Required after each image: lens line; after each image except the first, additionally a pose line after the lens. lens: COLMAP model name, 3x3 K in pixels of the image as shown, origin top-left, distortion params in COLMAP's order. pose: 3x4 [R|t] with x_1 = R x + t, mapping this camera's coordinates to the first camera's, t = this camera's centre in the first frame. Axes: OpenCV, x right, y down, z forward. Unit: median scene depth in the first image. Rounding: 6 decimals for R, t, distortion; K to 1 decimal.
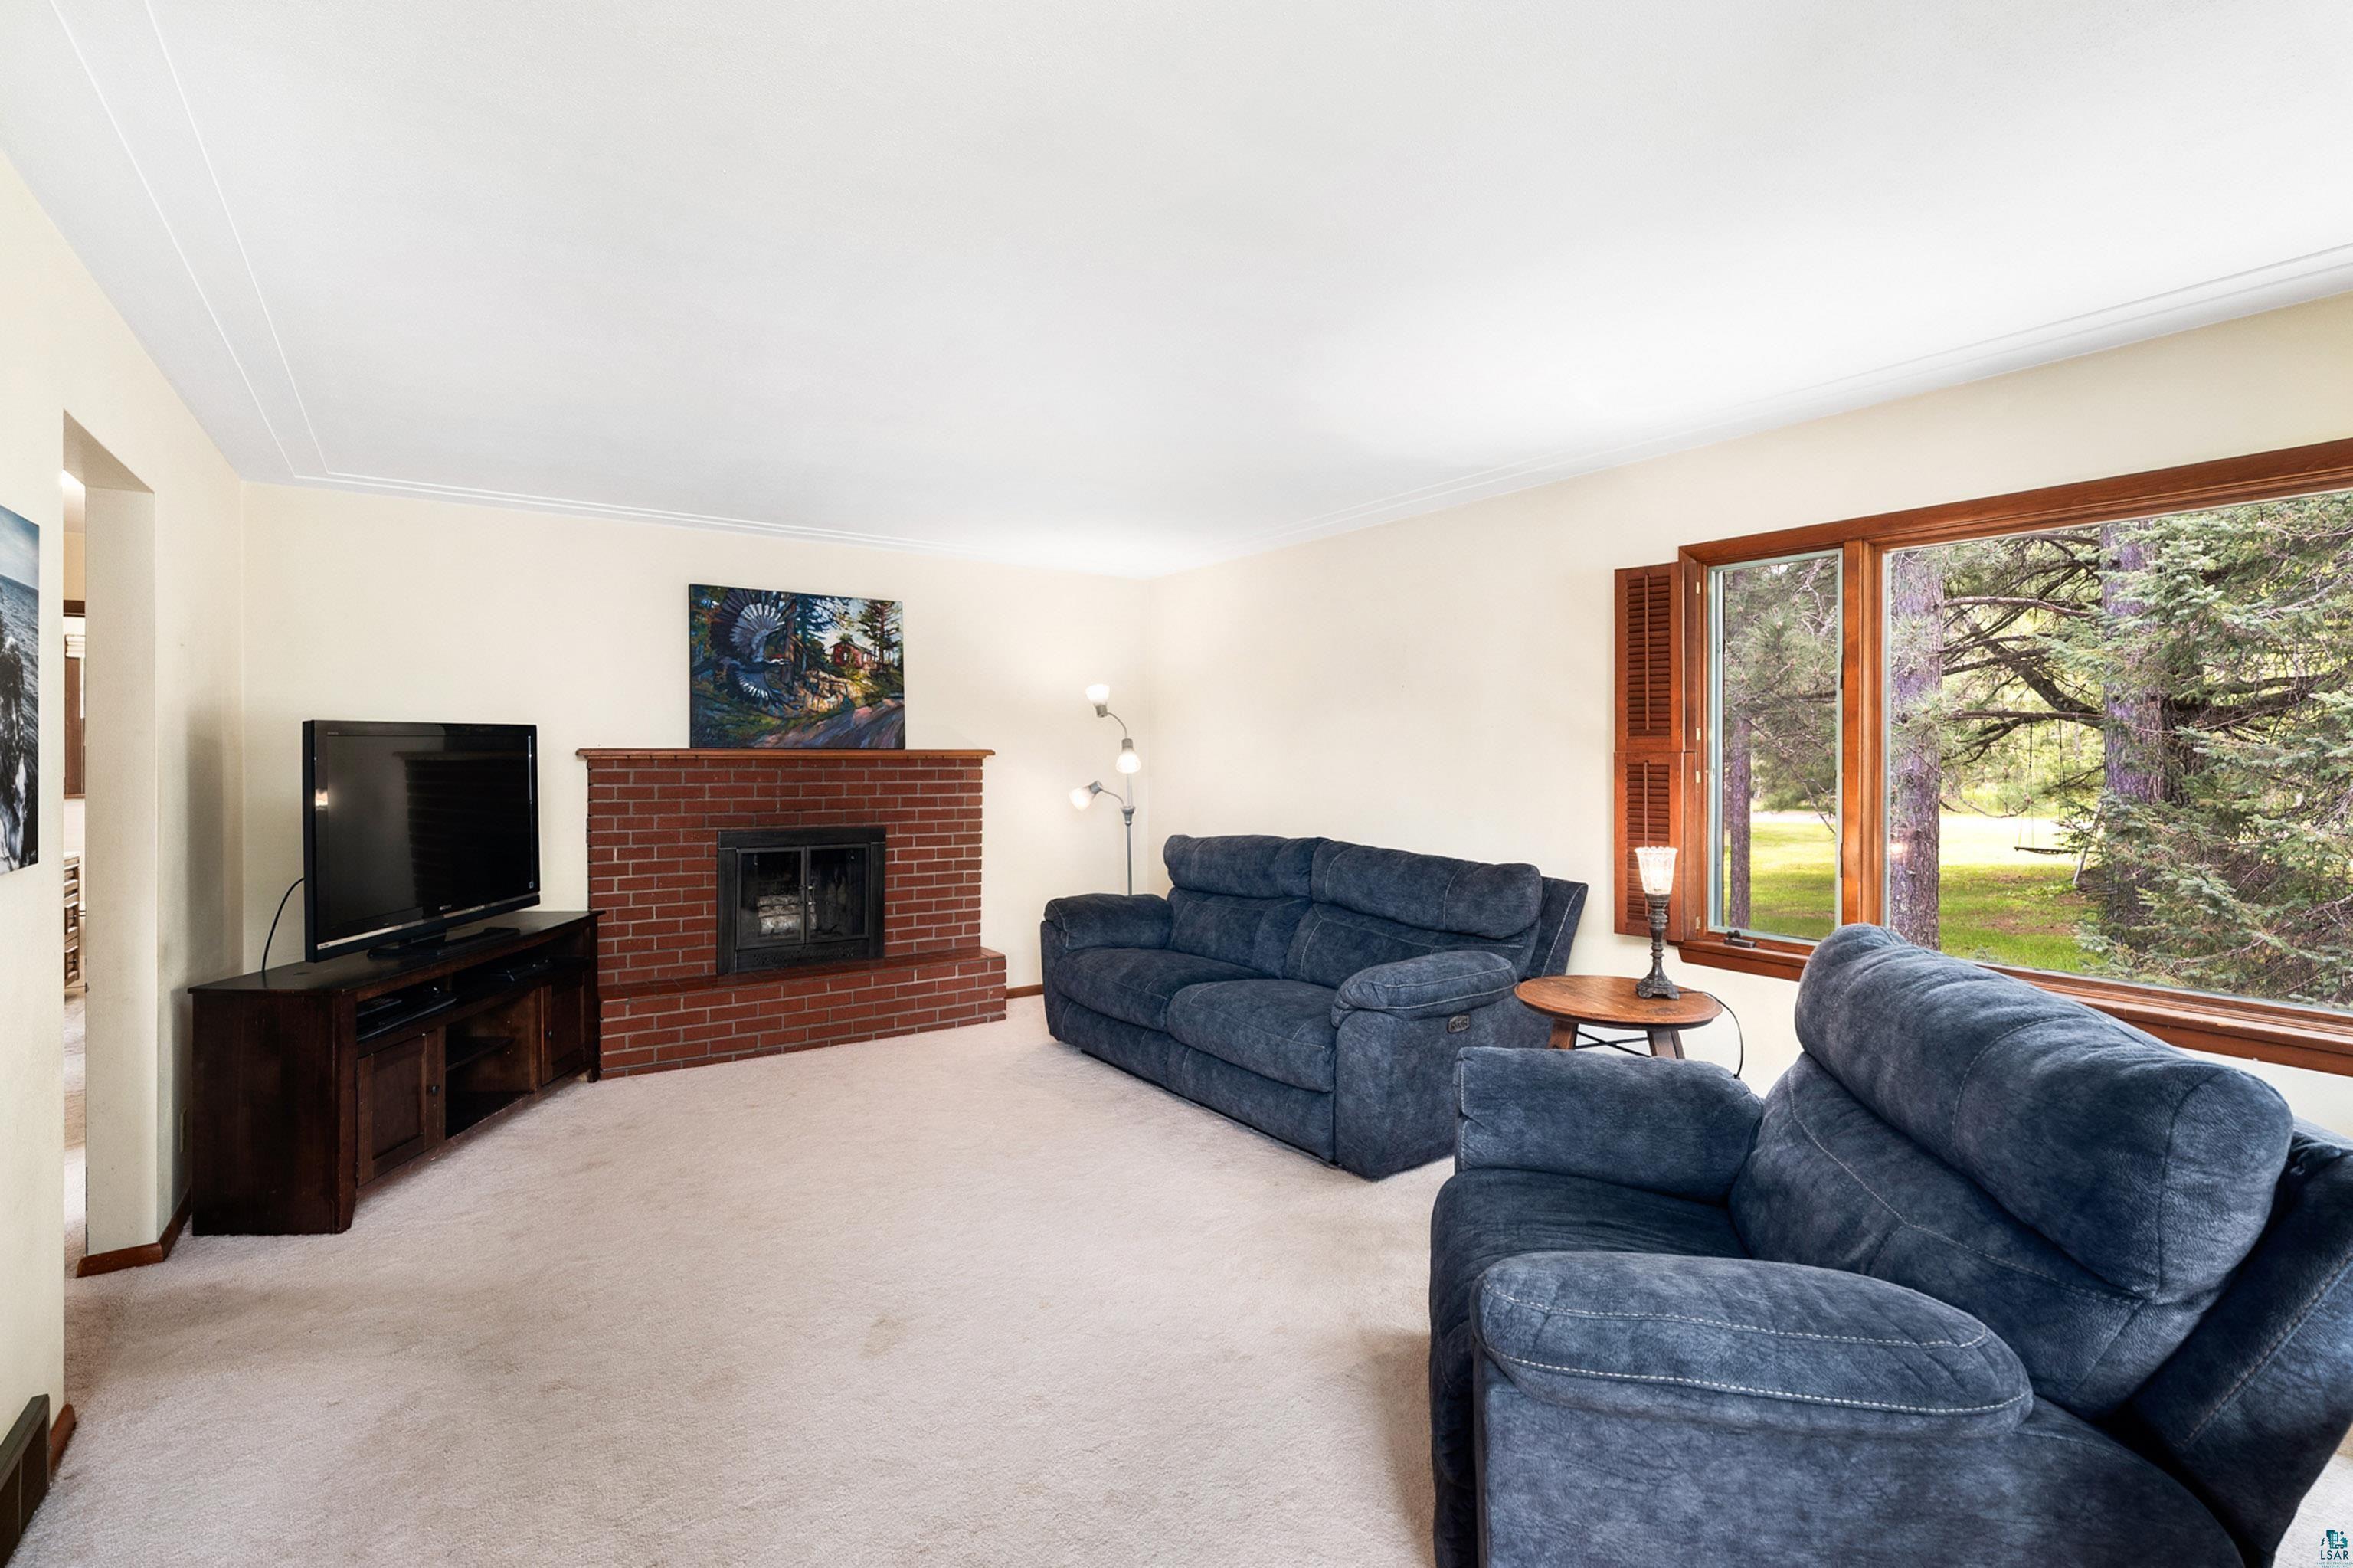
lens RADIAL K [[1085.7, 0, 1171.5], [0, 1085.7, 744.2], [0, 0, 1]] dist [-0.008348, 0.000512]
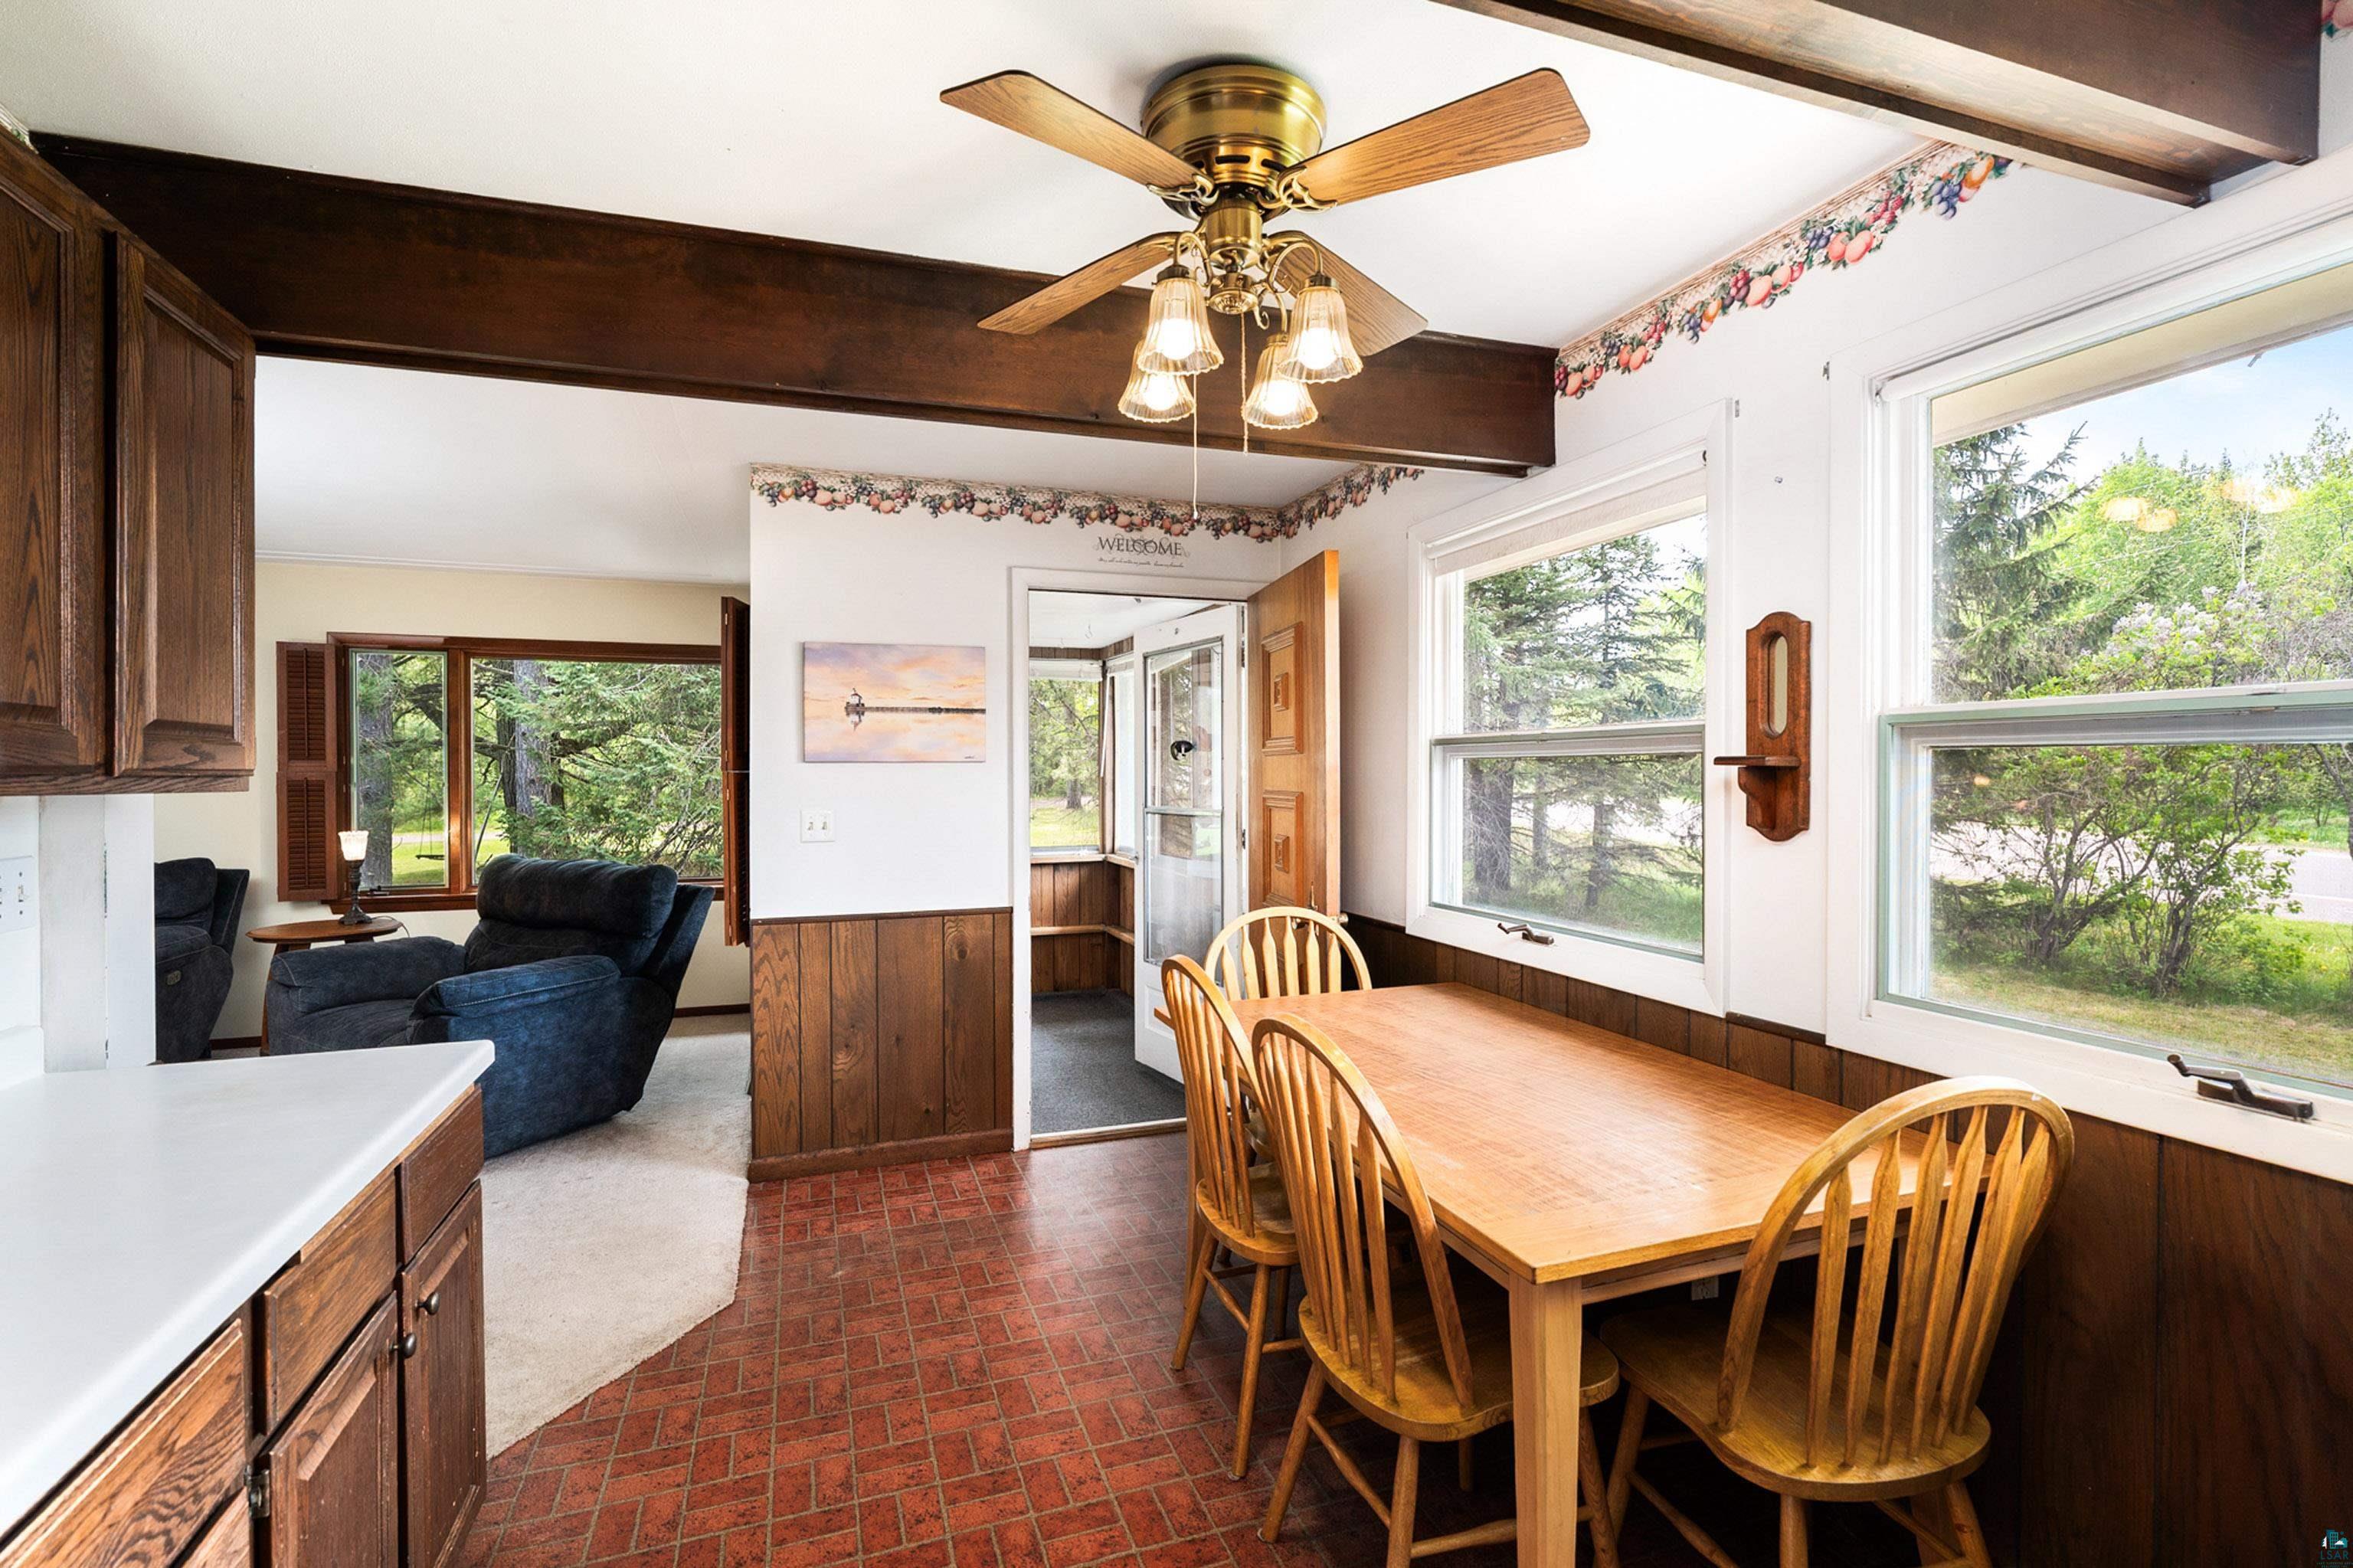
lens RADIAL K [[1085.7, 0, 1183.1], [0, 1085.7, 783.9], [0, 0, 1]] dist [-0.008348, 0.000512]
pose [[0.255016, -0.011524, 0.966868, -2.100430], [-0.006993, 0.999881, 0.013762, -0.015543], [-0.966912, -0.010271, 0.254905, -1.604756]]
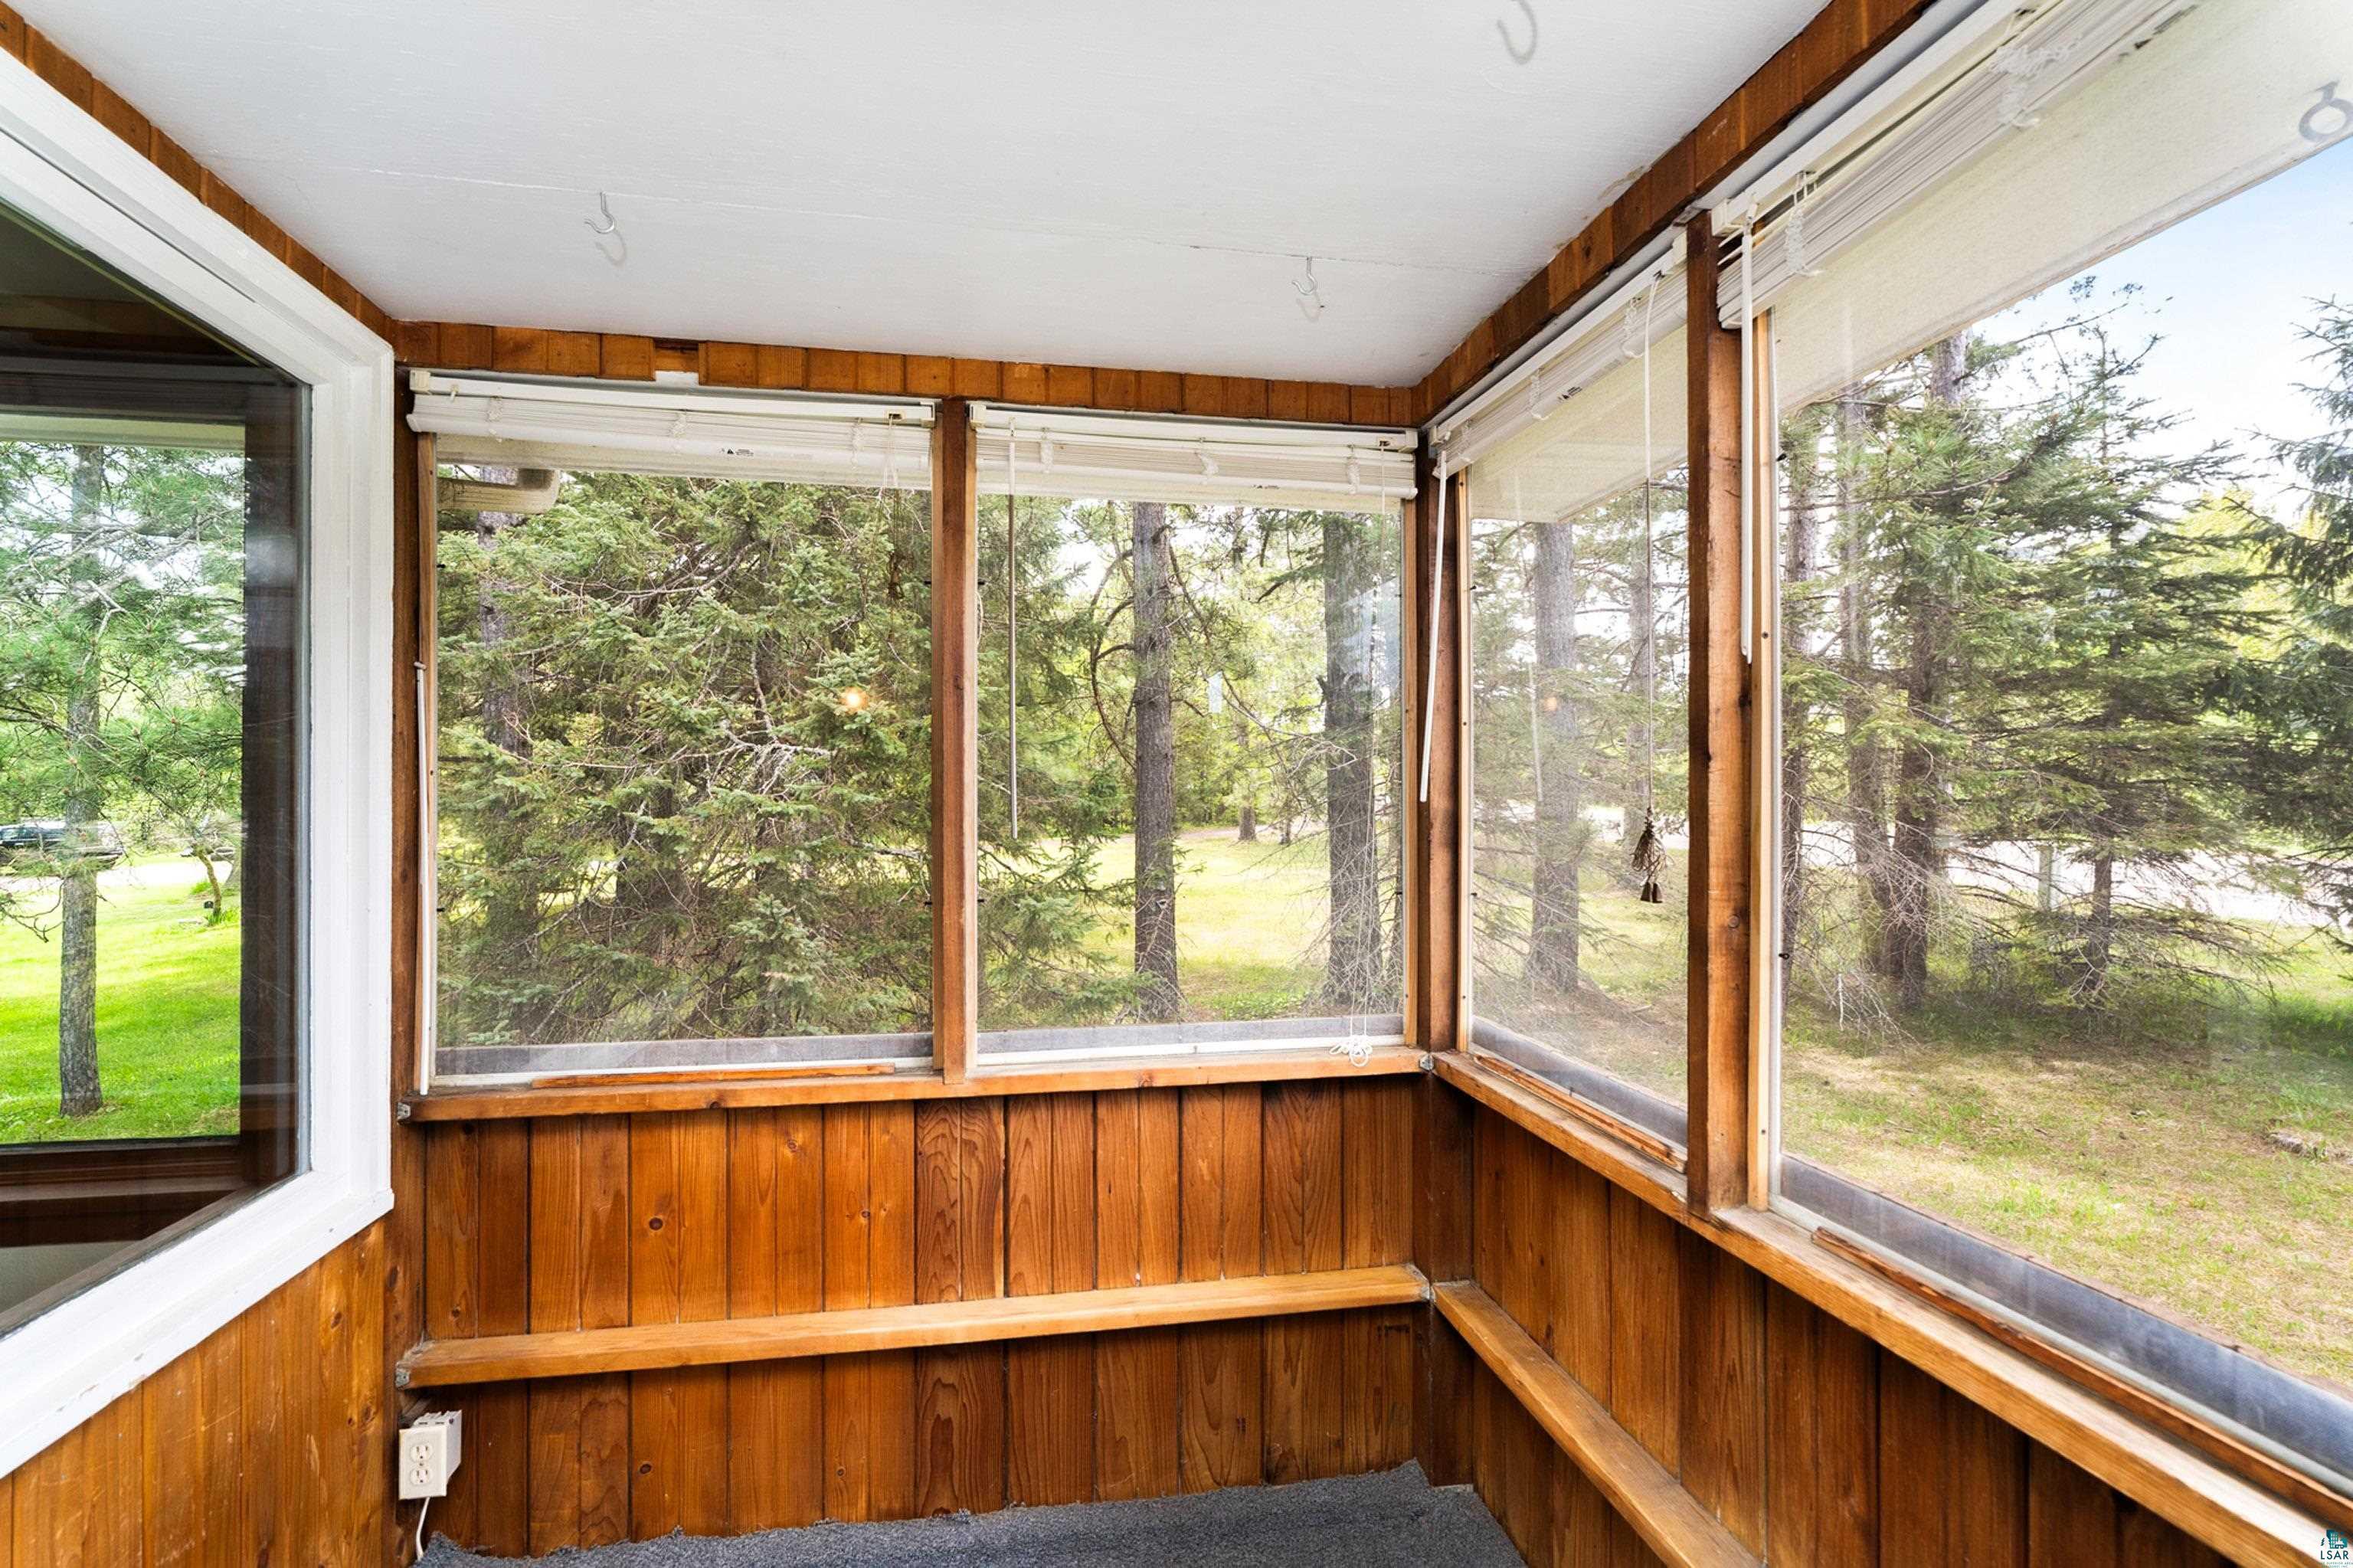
lens RADIAL K [[1085.7, 0, 1177.0], [0, 1085.7, 793.5], [0, 0, 1]] dist [-0.008348, 0.000512]
pose [[0.407660, 0.005449, 0.913118, -1.741740], [-0.009619, 0.999952, -0.001672, -0.010237], [-0.913083, -0.008101, 0.407693, -1.456654]]
